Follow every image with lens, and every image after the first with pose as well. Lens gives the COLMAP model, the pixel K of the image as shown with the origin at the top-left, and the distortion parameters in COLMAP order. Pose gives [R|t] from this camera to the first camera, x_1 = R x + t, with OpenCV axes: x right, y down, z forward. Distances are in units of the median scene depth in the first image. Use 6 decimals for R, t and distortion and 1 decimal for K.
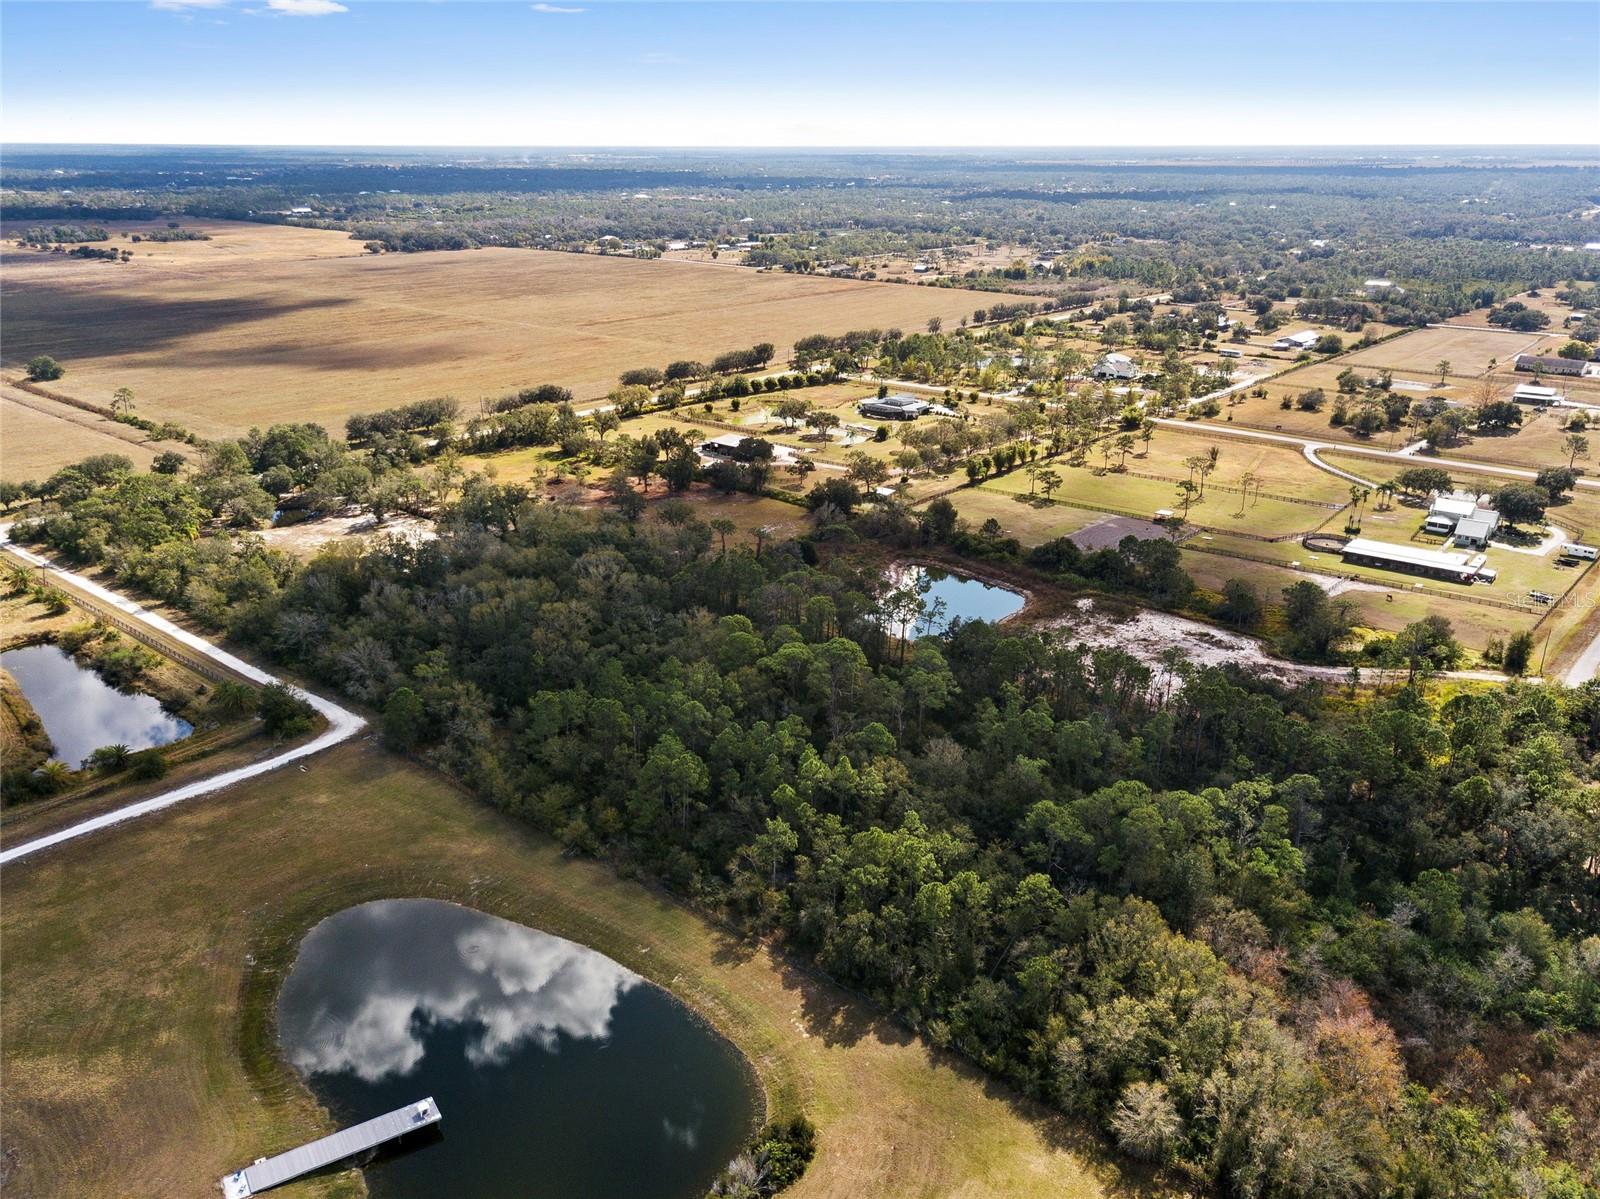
lens RADIAL K [[1264.5, 0, 800.0], [0, 1264.5, 599.5], [0, 0, 1]] dist [0.027395, 0.000849]
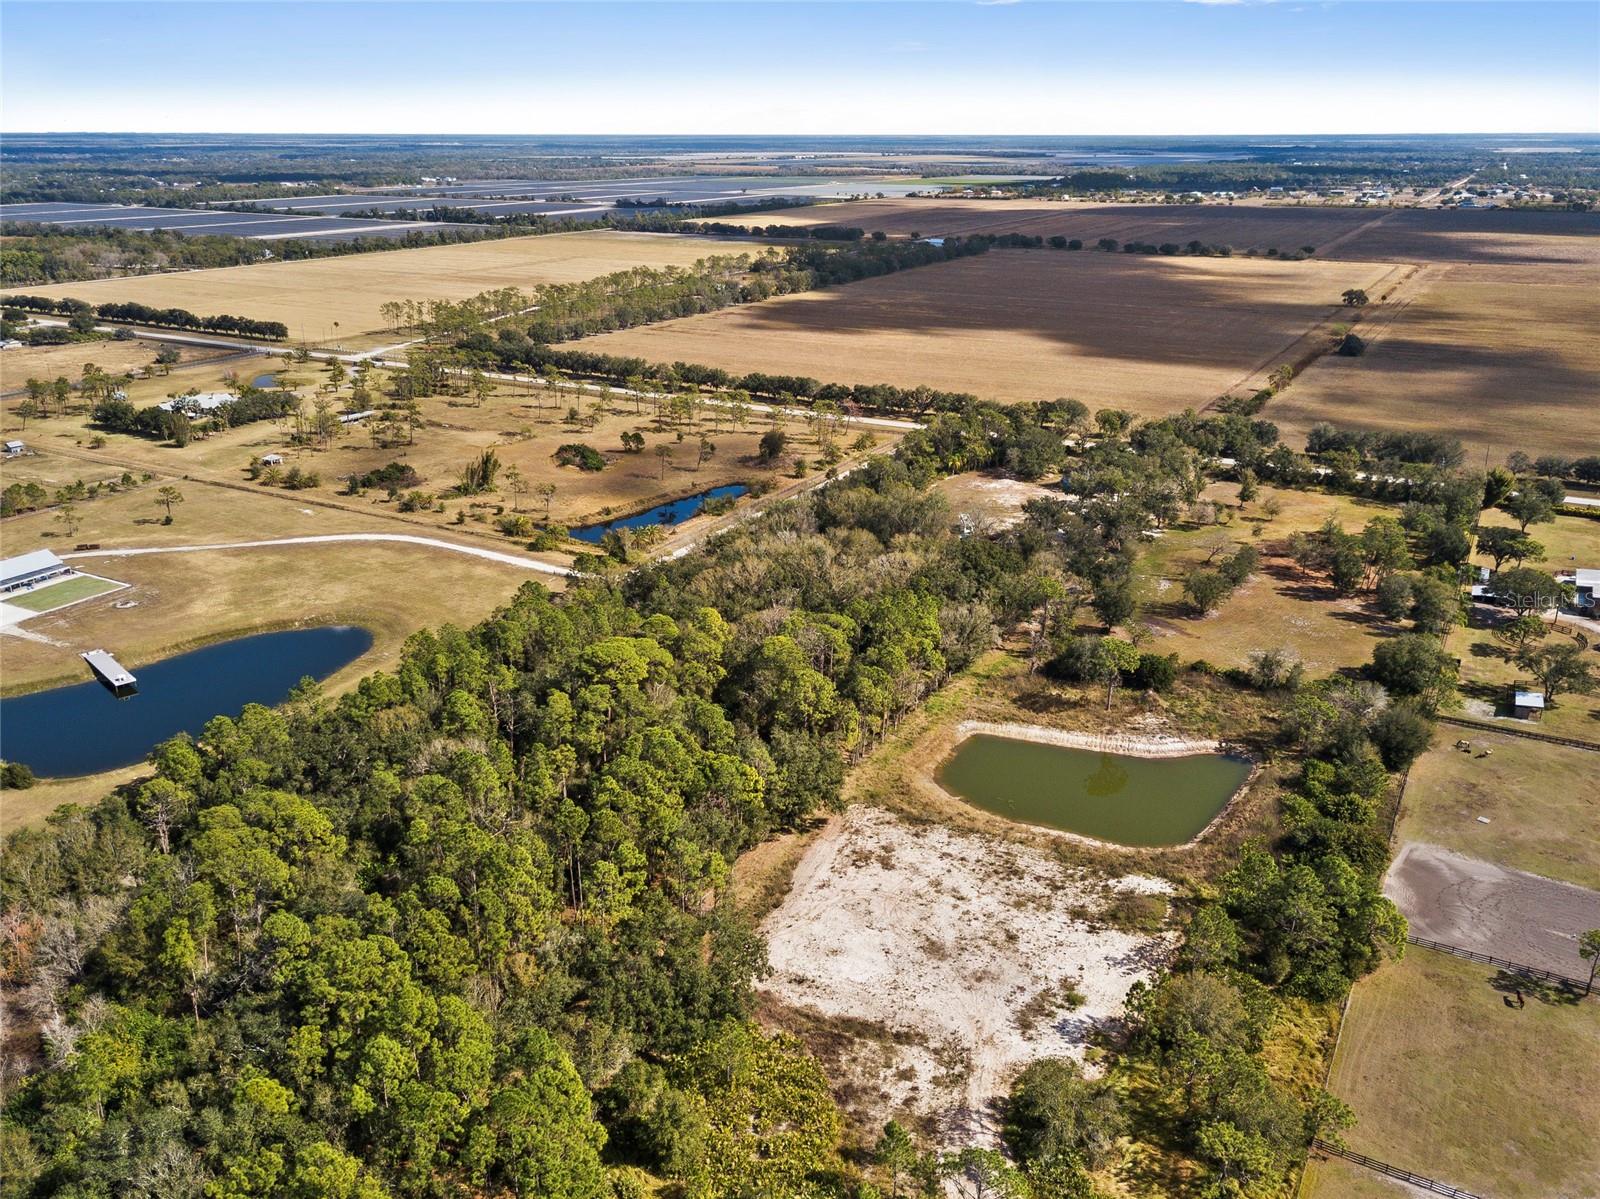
lens RADIAL K [[1264.5, 0, 800.0], [0, 1264.5, 599.5], [0, 0, 1]] dist [0.027395, 0.000849]
pose [[0.193518, 0.343042, -0.919170, 0.655016], [-0.332678, 0.904318, 0.267458, -0.214070], [0.922971, 0.254030, 0.289124, 0.578923]]
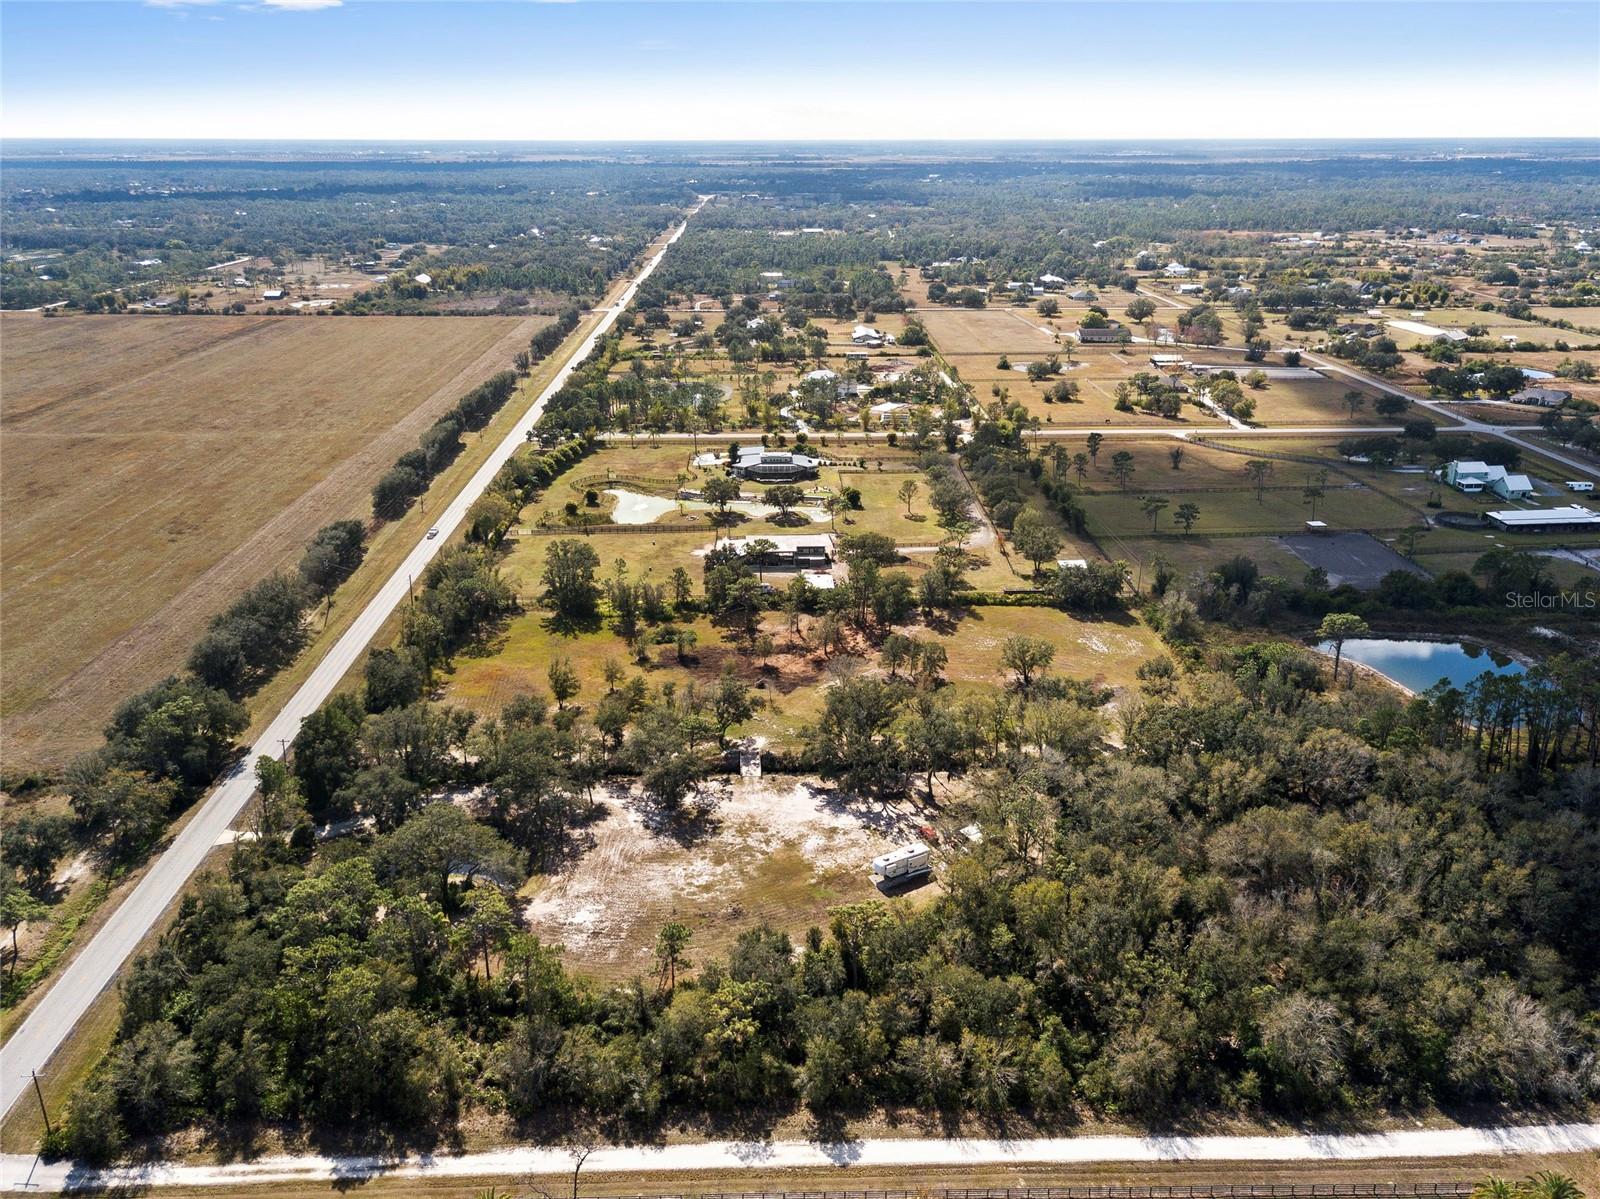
lens RADIAL K [[1264.5, 0, 800.0], [0, 1264.5, 599.5], [0, 0, 1]] dist [0.027395, 0.000849]
pose [[0.736610, -0.235182, 0.634109, -0.710171], [0.232873, 0.968456, 0.088671, -0.213413], [-0.634961, 0.082351, 0.768142, 0.572055]]
